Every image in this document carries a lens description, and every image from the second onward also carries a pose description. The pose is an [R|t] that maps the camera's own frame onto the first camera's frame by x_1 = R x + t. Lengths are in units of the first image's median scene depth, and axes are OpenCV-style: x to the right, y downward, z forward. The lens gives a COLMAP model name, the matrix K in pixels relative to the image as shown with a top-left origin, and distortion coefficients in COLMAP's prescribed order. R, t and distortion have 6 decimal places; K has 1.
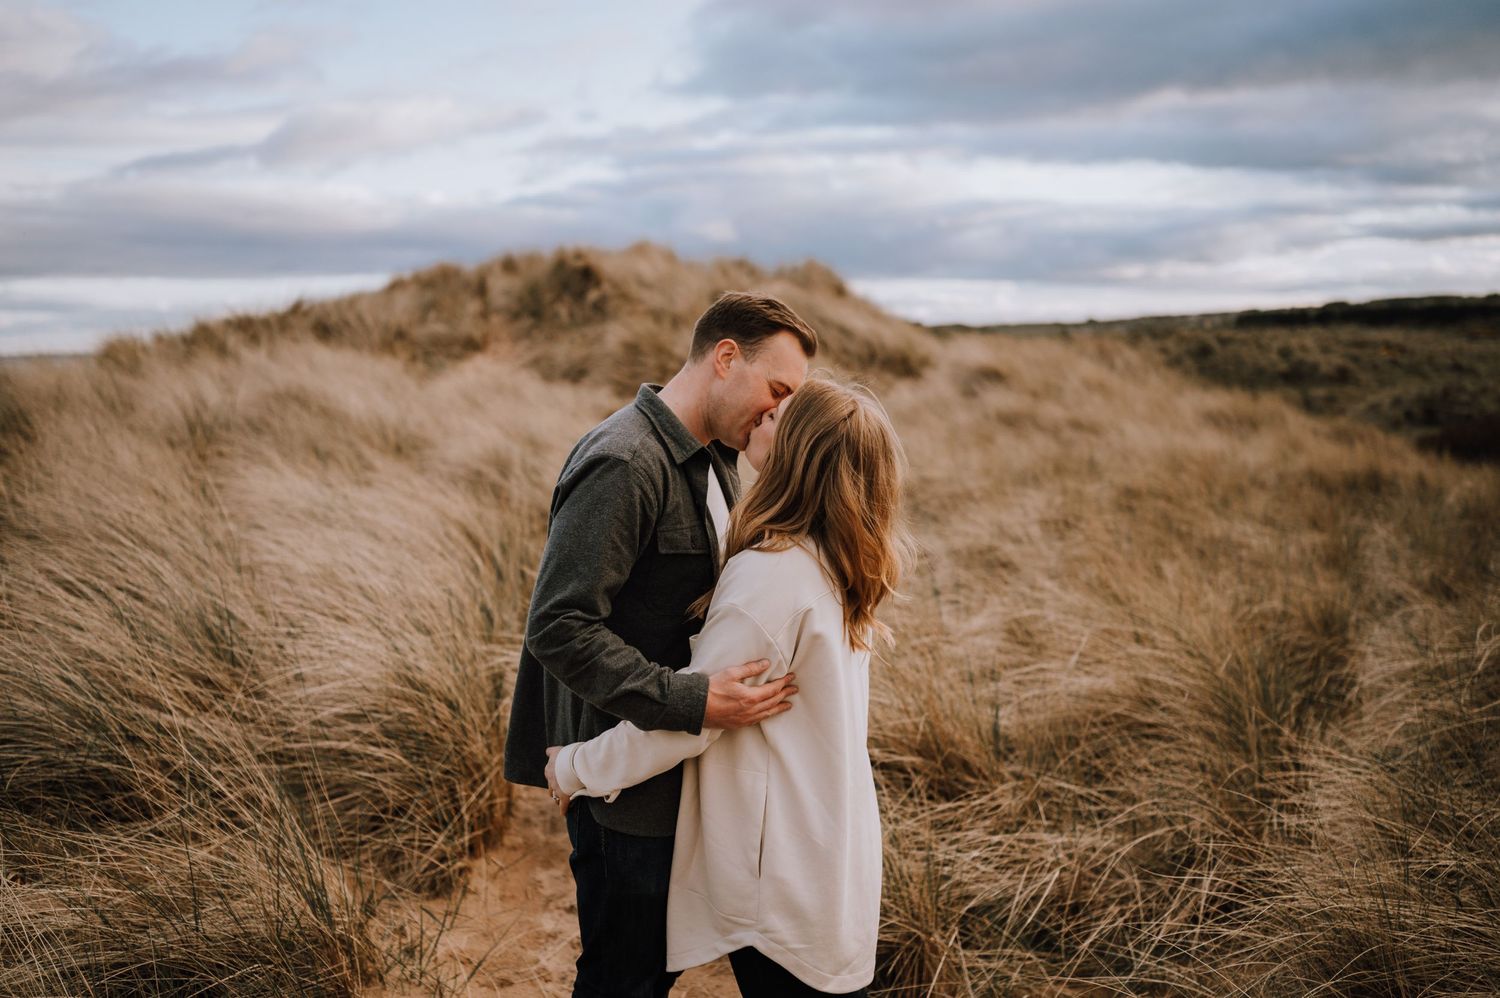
lens RADIAL K [[1373.1, 0, 754.8], [0, 1373.1, 467.0], [0, 0, 1]] dist [-0.009884, 0.009068]
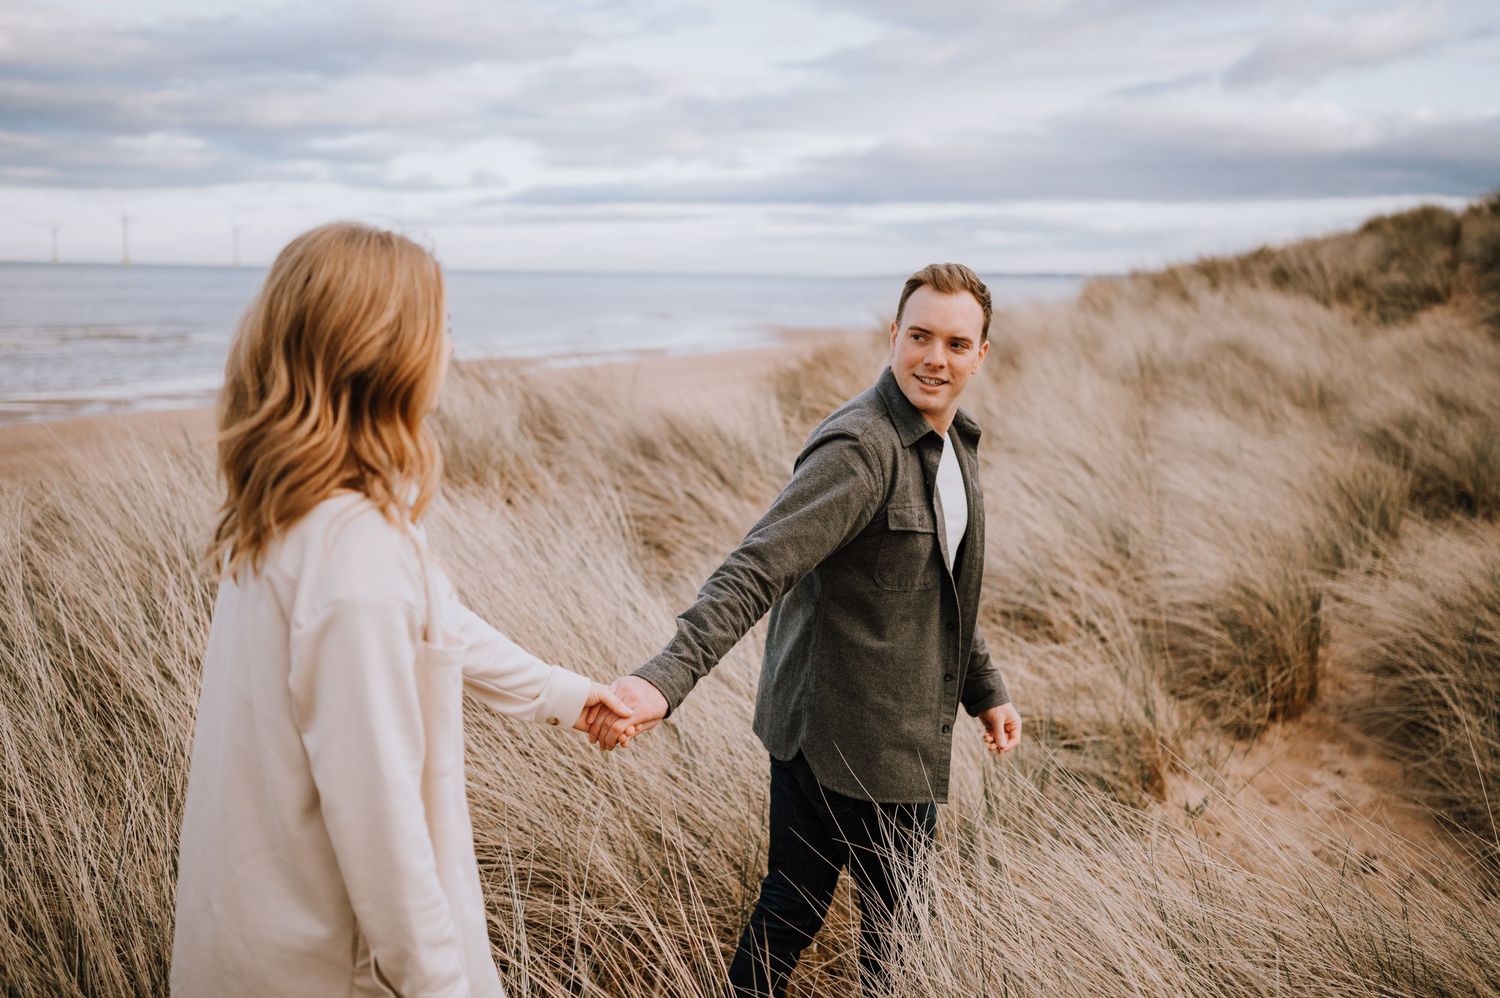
lens RADIAL K [[1373.1, 0, 754.8], [0, 1373.1, 467.0], [0, 0, 1]] dist [-0.009884, 0.009068]
pose [[0.775863, 0.113557, -0.620597, 0.200272], [-0.080449, 0.993445, 0.081205, -0.036027], [0.625751, -0.013077, 0.779913, -0.366222]]
